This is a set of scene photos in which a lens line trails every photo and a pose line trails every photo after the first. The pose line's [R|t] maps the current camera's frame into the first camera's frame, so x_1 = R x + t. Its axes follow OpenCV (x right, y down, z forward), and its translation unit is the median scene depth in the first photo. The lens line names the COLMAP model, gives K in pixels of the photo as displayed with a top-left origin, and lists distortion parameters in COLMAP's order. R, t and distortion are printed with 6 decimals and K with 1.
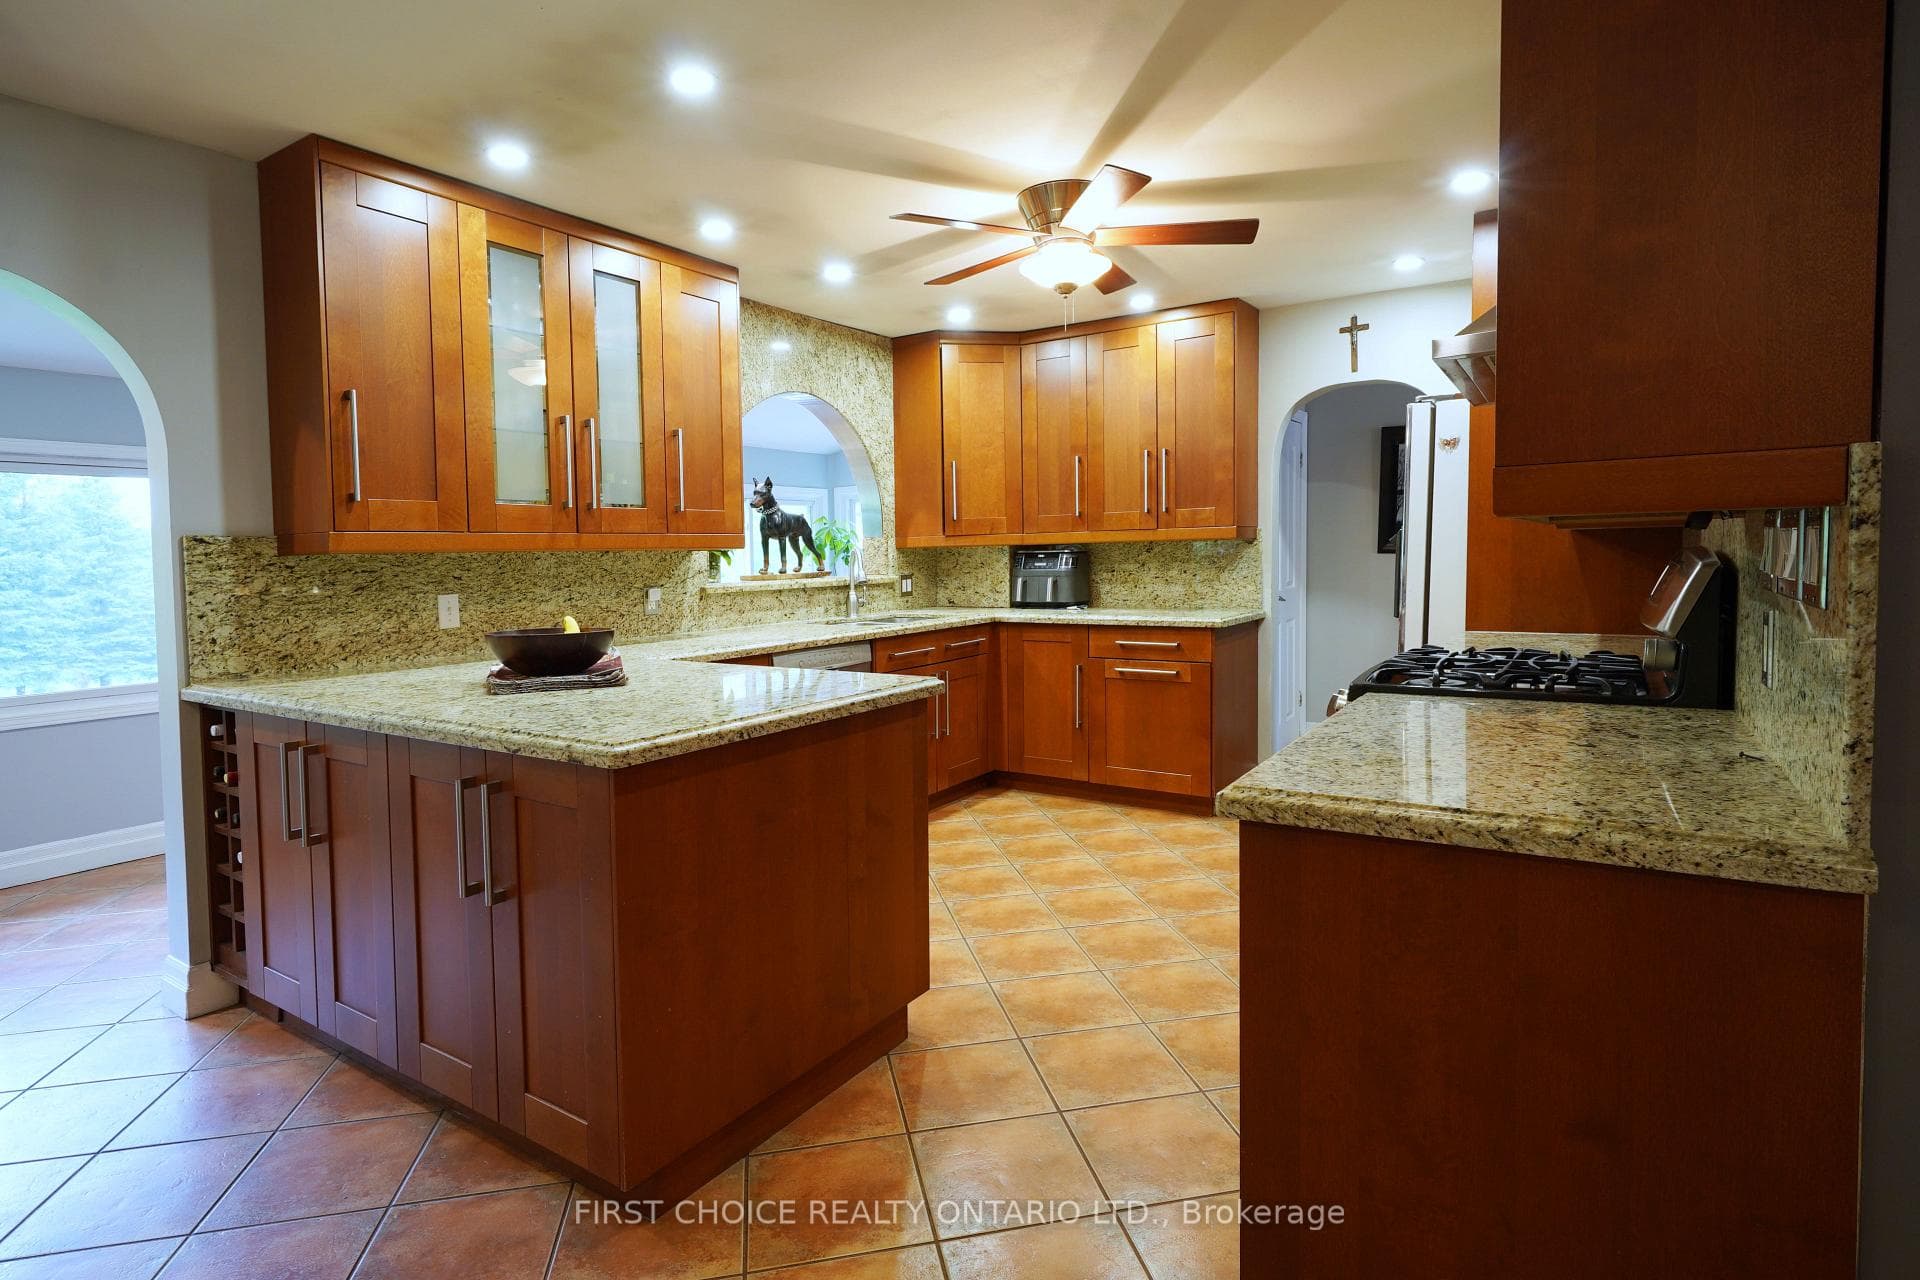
lens RADIAL K [[981.6, 0, 963.5], [0, 981.6, 579.7], [0, 0, 1]] dist [0.000606, 0.000348]
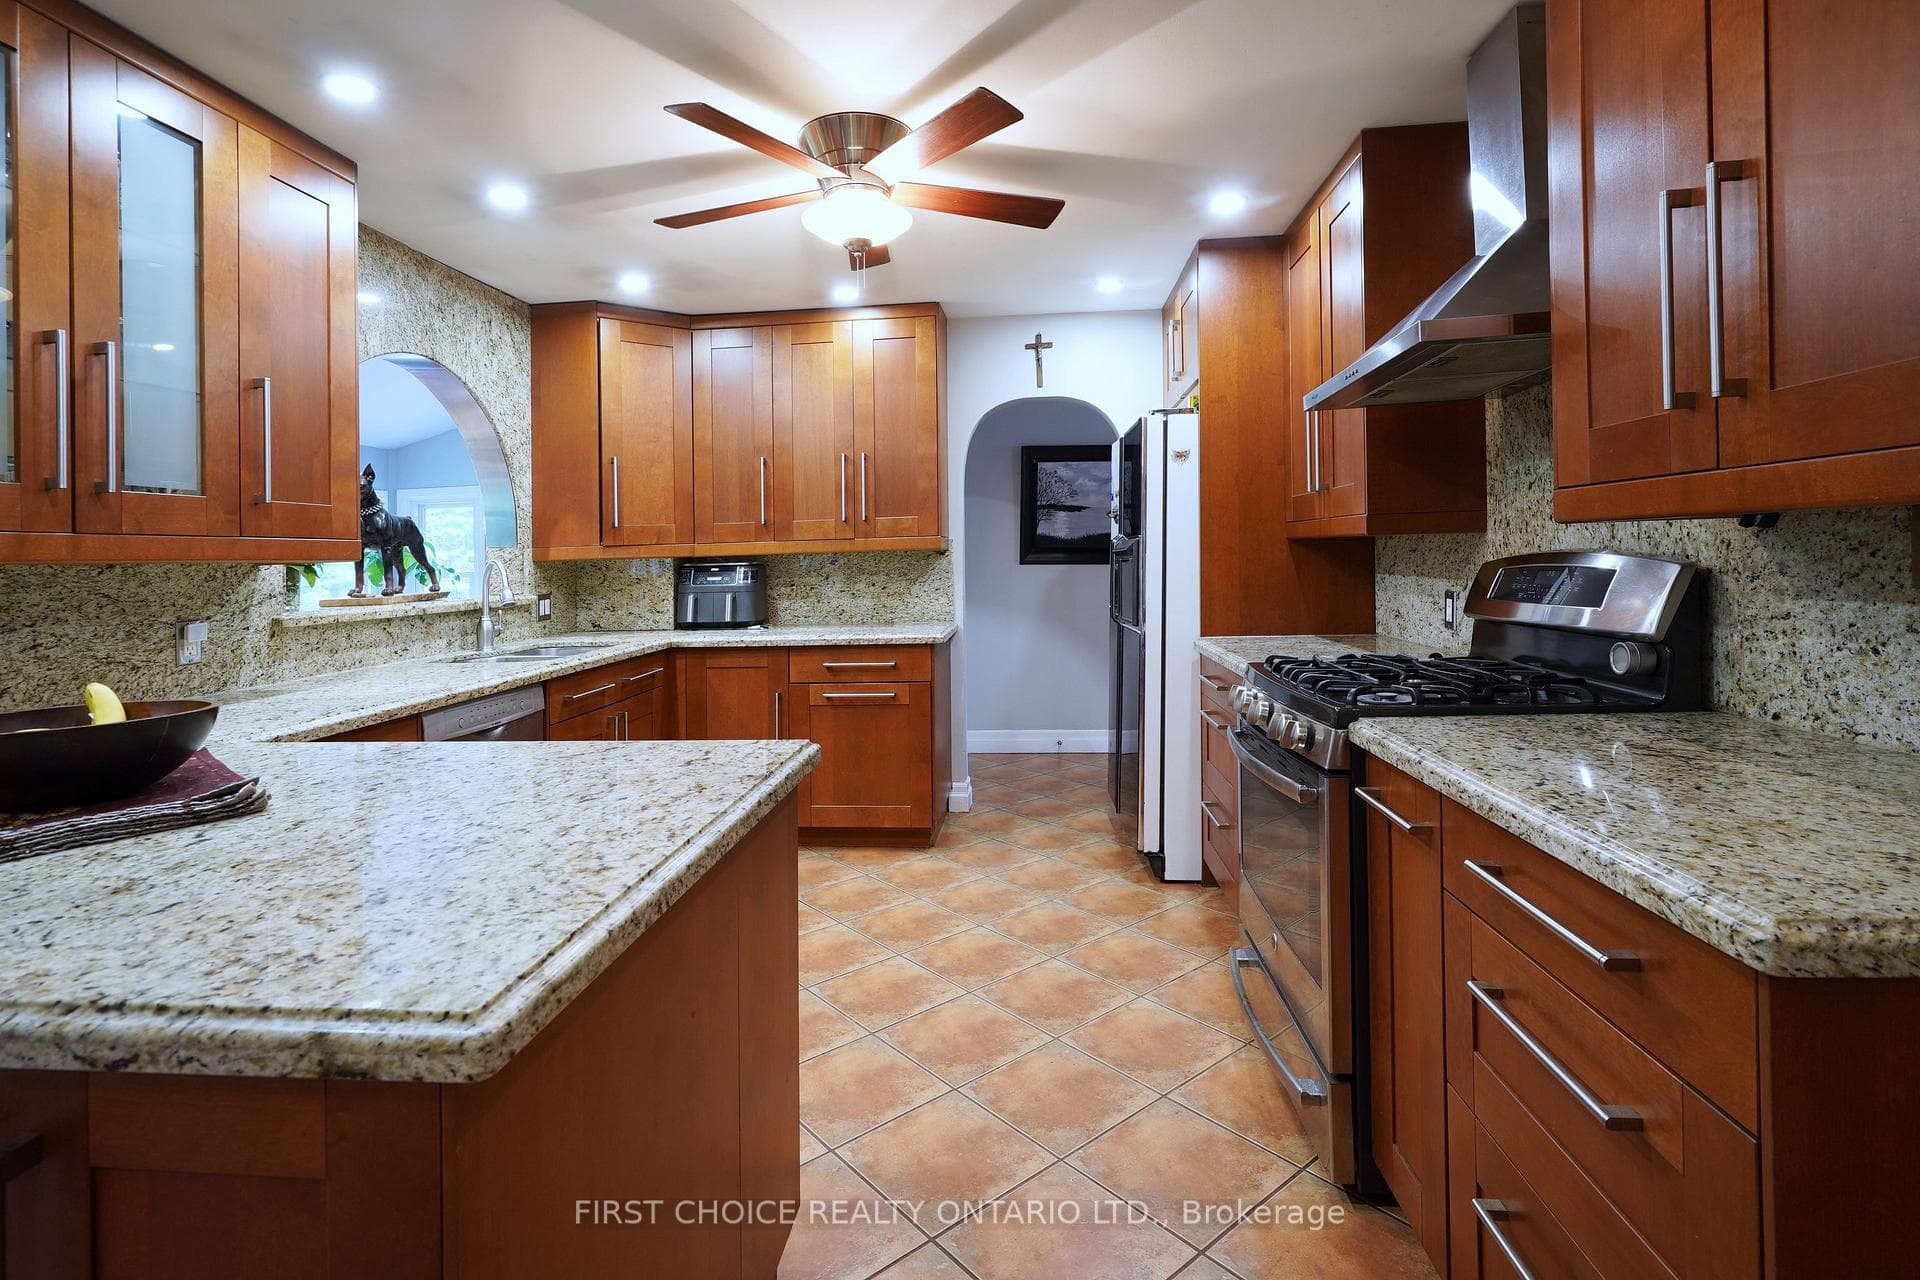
lens RADIAL K [[918.8, 0, 948.1], [0, 918.8, 539.6], [0, 0, 1]] dist [-0.002792, 0.000635]
pose [[0.889304, 0.006027, 0.457276, -0.124350], [0.020783, 0.998347, -0.053576, -0.002657], [-0.456844, 0.057149, 0.887709, 0.192980]]
